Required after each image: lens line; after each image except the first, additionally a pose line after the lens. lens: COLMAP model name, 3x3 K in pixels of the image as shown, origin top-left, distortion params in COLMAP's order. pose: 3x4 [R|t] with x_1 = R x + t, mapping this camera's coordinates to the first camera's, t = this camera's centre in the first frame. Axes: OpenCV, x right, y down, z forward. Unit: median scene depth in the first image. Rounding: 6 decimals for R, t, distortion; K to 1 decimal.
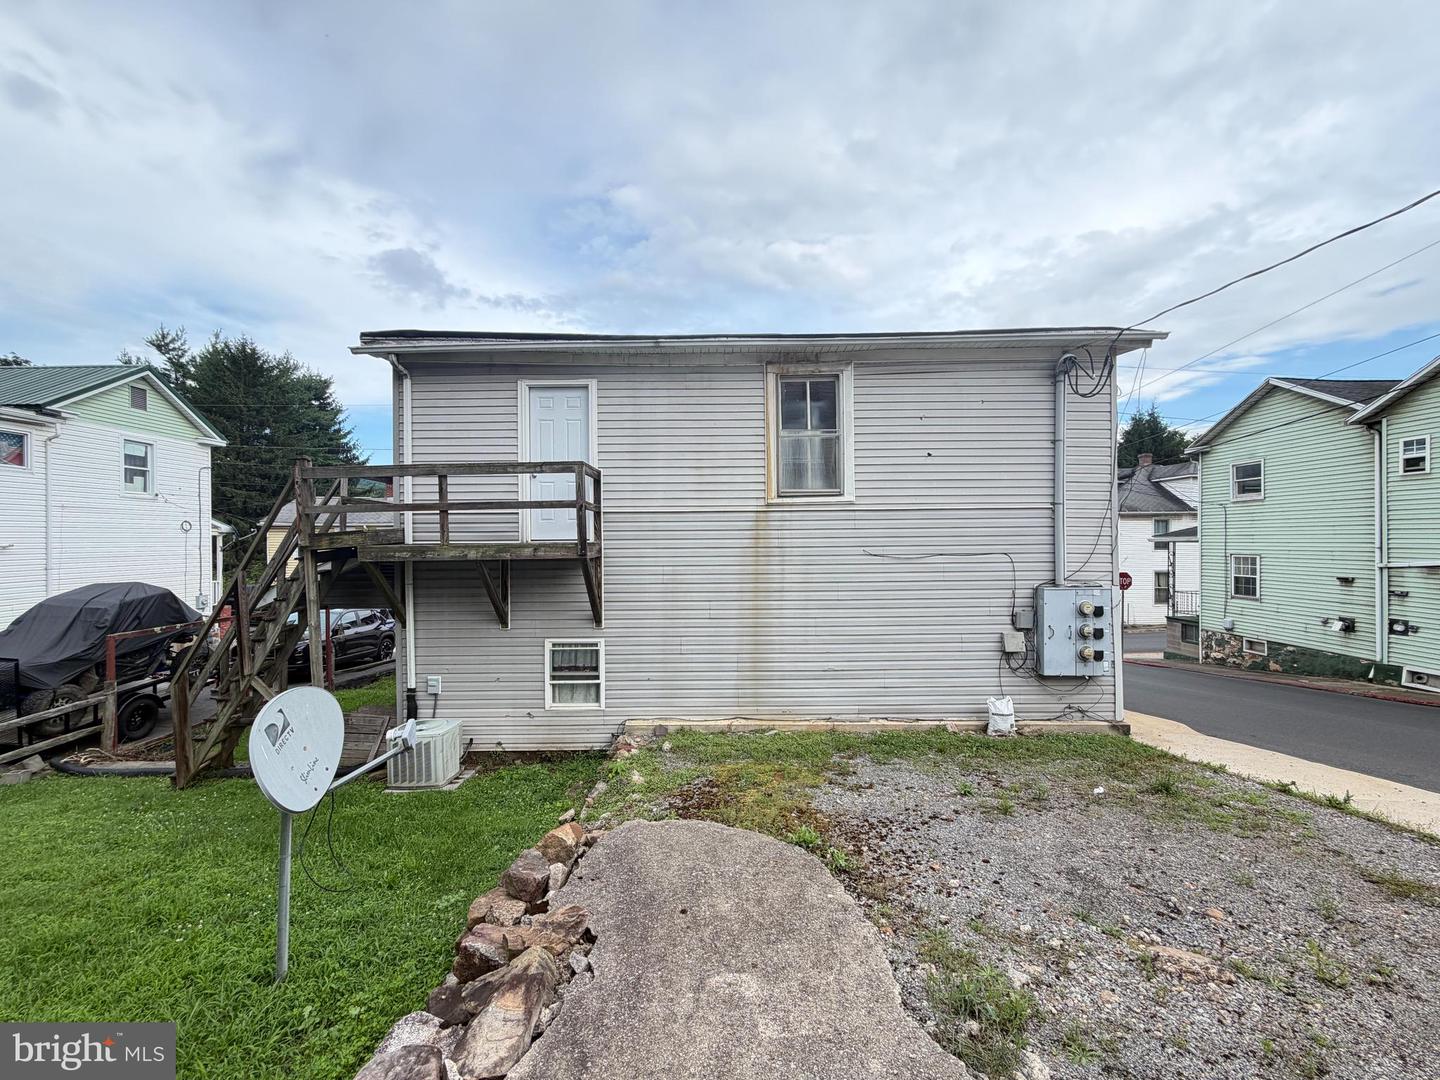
lens RADIAL K [[571.9, 0, 719.9], [0, 571.9, 540.7], [0, 0, 1]] dist [-0.002462, -0.000217]
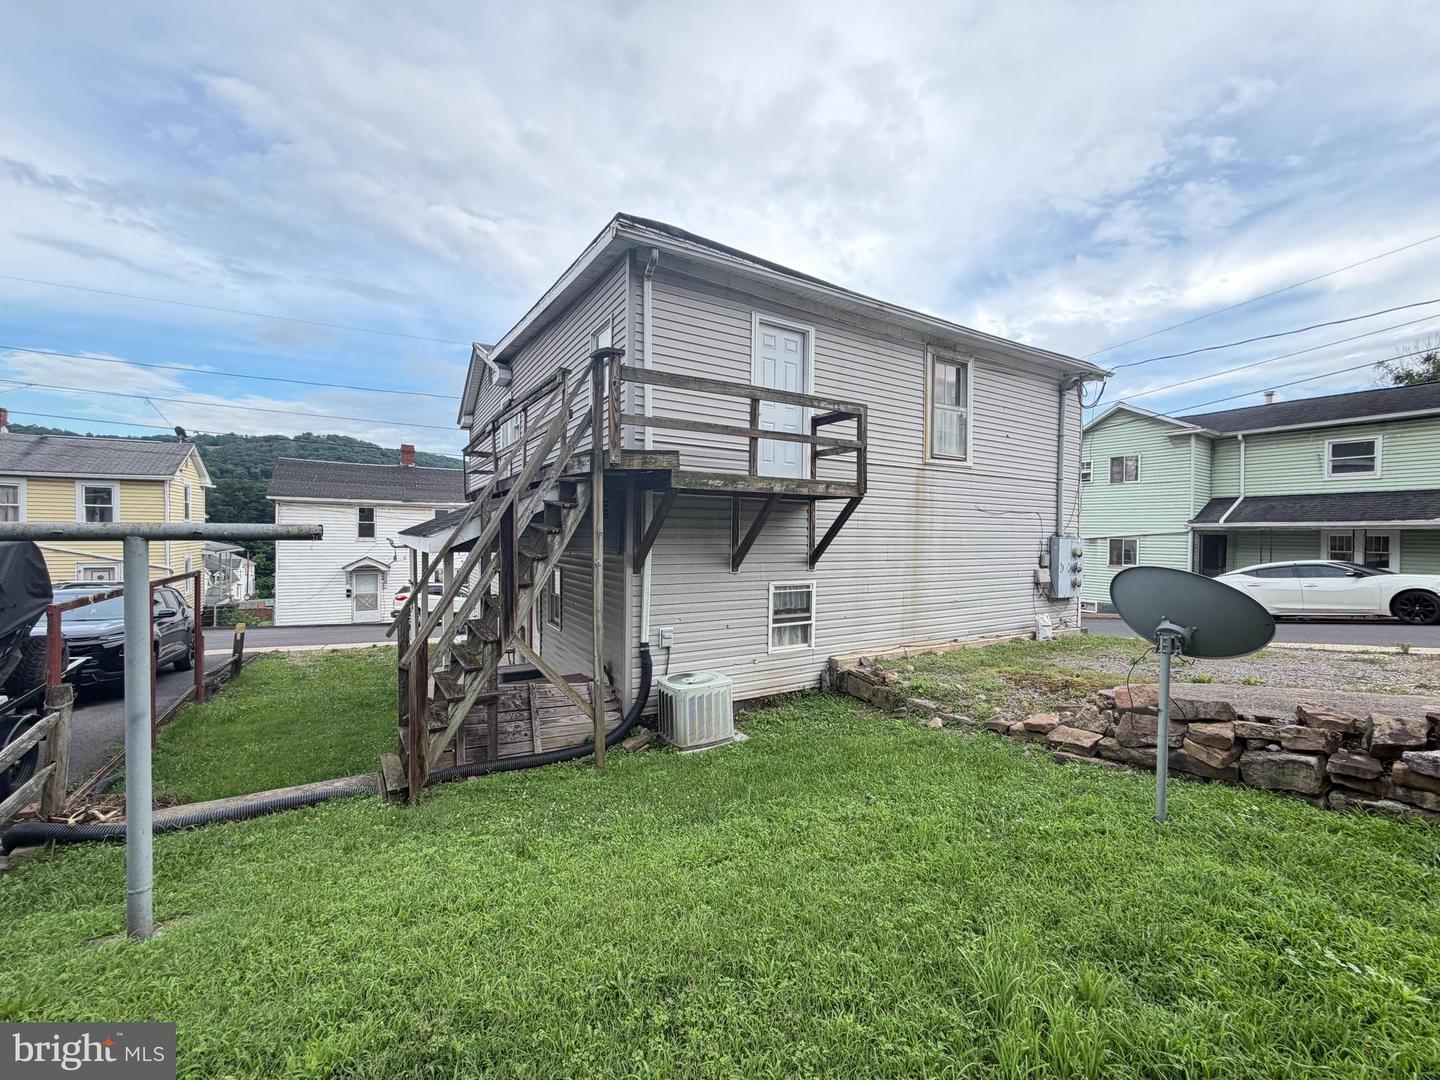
lens RADIAL K [[571.9, 0, 719.2], [0, 571.9, 539.9], [0, 0, 1]] dist [-0.002462, -0.000217]
pose [[0.856395, 0.013641, 0.516141, -0.888068], [-0.020706, 0.999754, 0.007935, 0.093582], [-0.515906, -0.017483, 0.856467, 0.204952]]
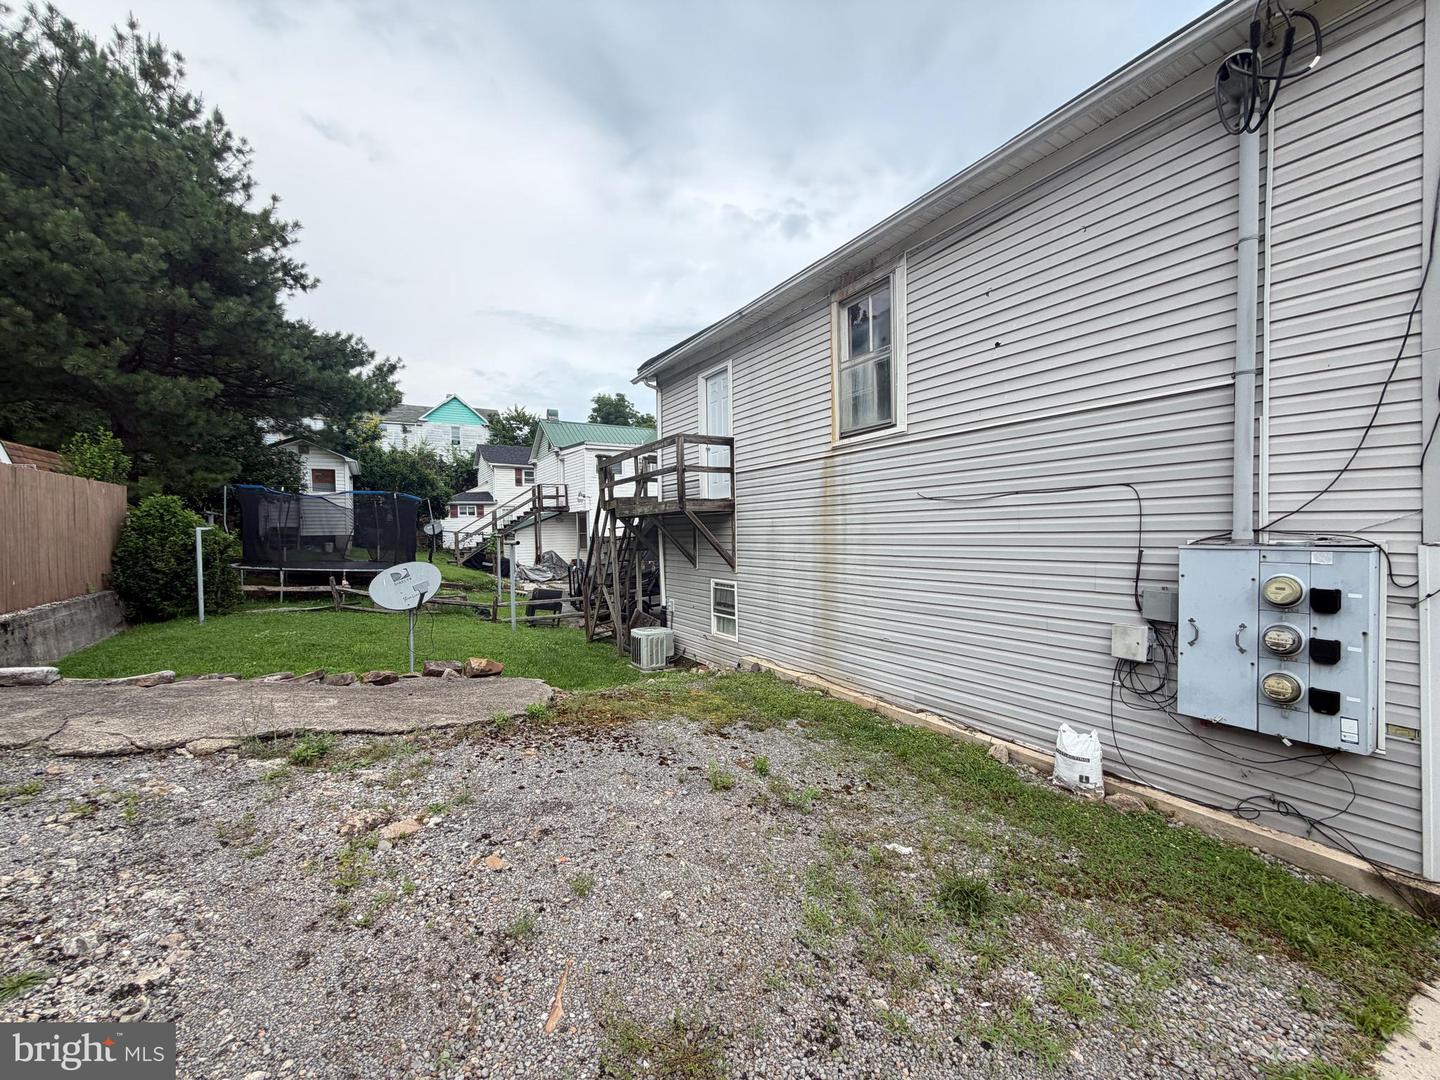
lens RADIAL K [[571.9, 0, 719.1], [0, 571.9, 541.0], [0, 0, 1]] dist [-0.002462, -0.000217]
pose [[0.519822, 0.014313, -0.854154, 0.773154], [0.009328, 0.999705, 0.022429, 0.061927], [0.854223, -0.019627, 0.519536, 0.366812]]
